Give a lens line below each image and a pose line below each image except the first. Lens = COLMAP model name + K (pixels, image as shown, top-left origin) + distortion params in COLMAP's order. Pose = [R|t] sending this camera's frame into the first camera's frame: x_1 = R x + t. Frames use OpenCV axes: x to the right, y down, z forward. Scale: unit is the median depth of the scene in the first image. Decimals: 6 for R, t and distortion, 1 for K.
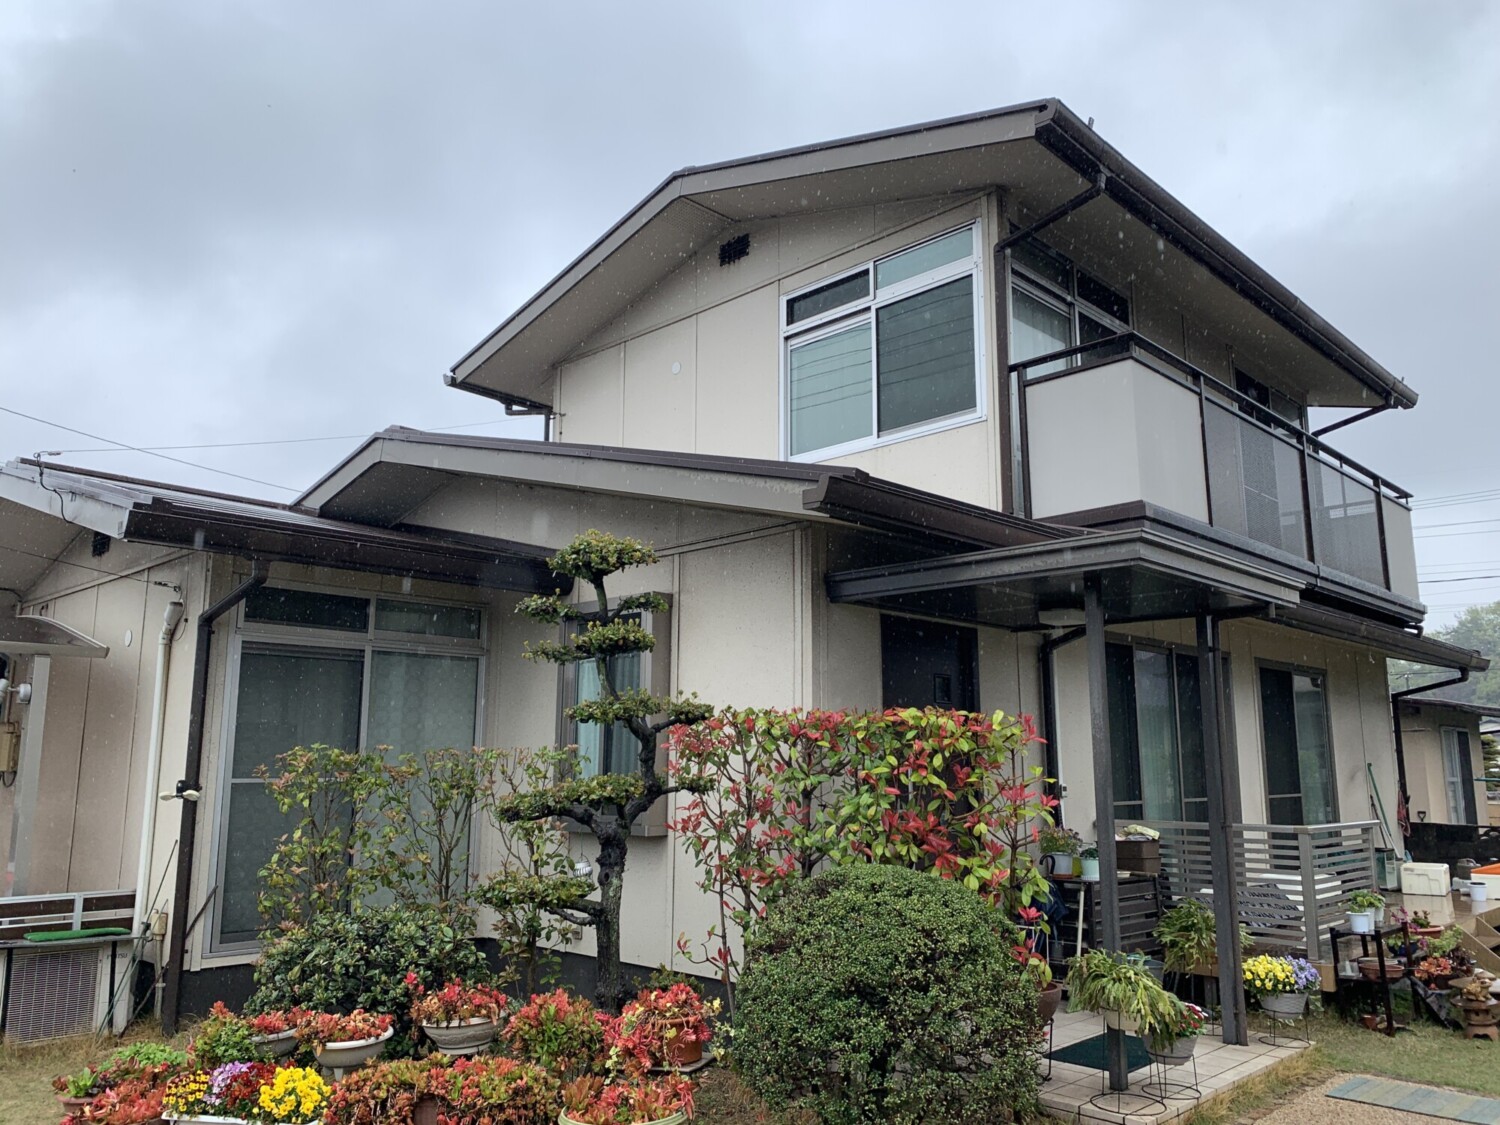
lens RADIAL K [[1119.8, 0, 747.7], [0, 1119.8, 591.3], [0, 0, 1]] dist [0.003467, -0.000892]
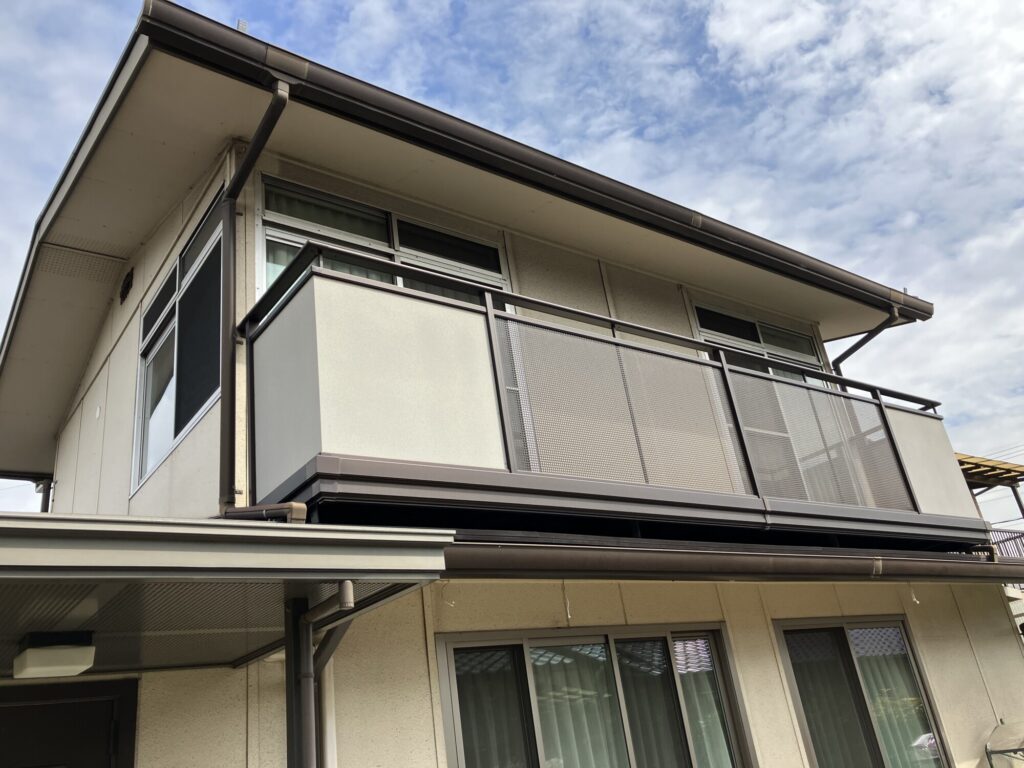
lens RADIAL K [[831.6, 0, 528.7], [0, 831.6, 380.9], [0, 0, 1]] dist [-0.004412, -0.001775]
pose [[0.979062, -0.187876, -0.078361, 0.496496], [0.161553, 0.951336, -0.262414, 0.031603], [0.123849, 0.244261, 0.961768, 0.470318]]
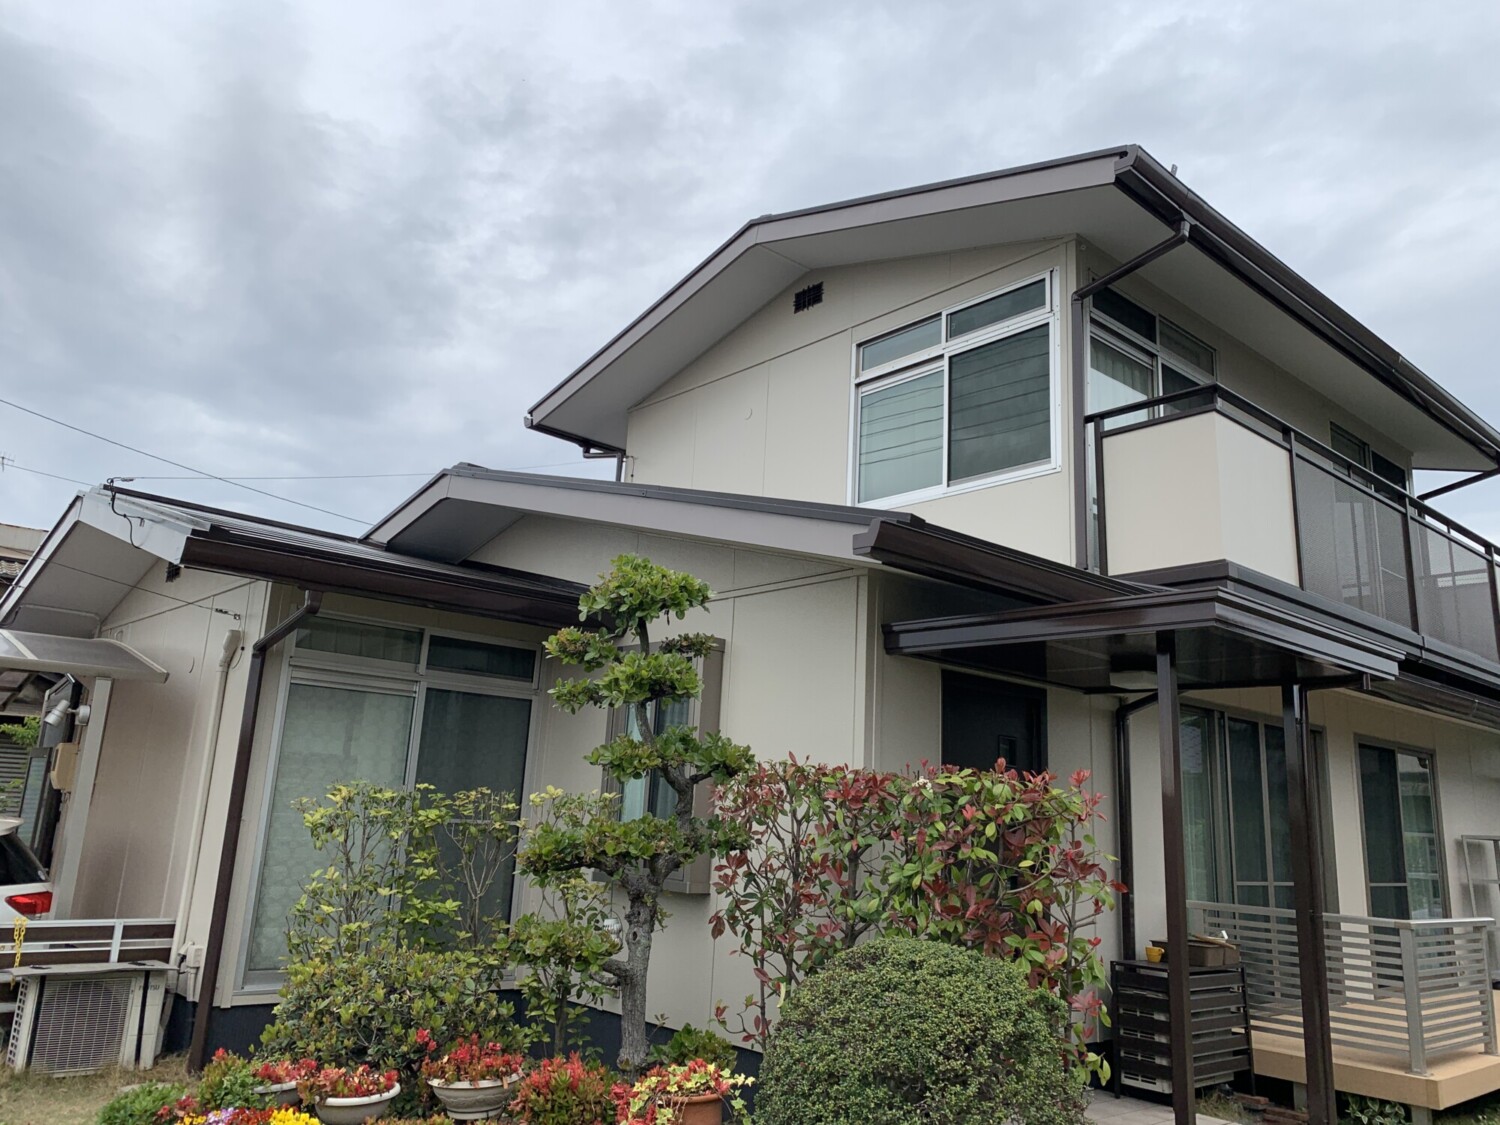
lens RADIAL K [[1117.3, 0, 750.0], [0, 1117.3, 562.5], [0, 0, 1]] dist [0.001881, 0.002858]
pose [[0.996471, 0.031711, -0.077717, 0.025639], [-0.037221, 0.996817, -0.070502, 0.002703], [0.075234, 0.073146, 0.994480, 0.033125]]
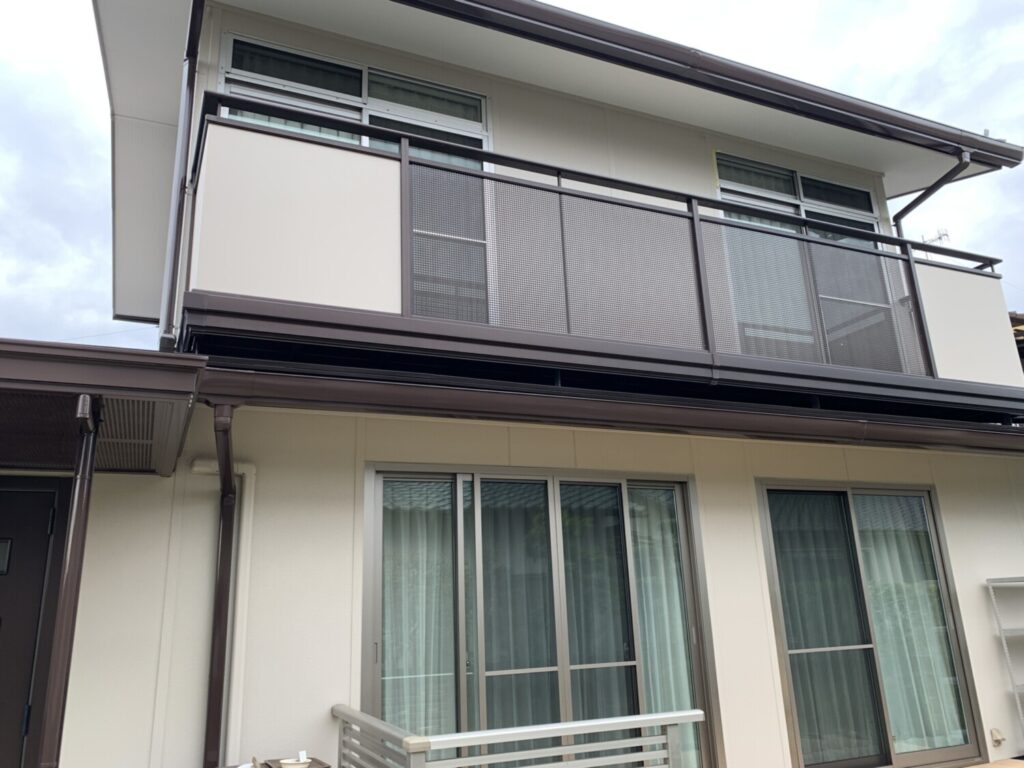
lens RADIAL K [[762.7, 0, 512.0], [0, 762.7, 384.0], [0, 0, 1]] dist [0.001881, 0.002858]
pose [[0.929135, -0.132818, -0.345062, 0.682512], [0.092653, 0.987114, -0.130469, 0.066123], [0.357944, 0.089253, 0.929468, 0.562617]]
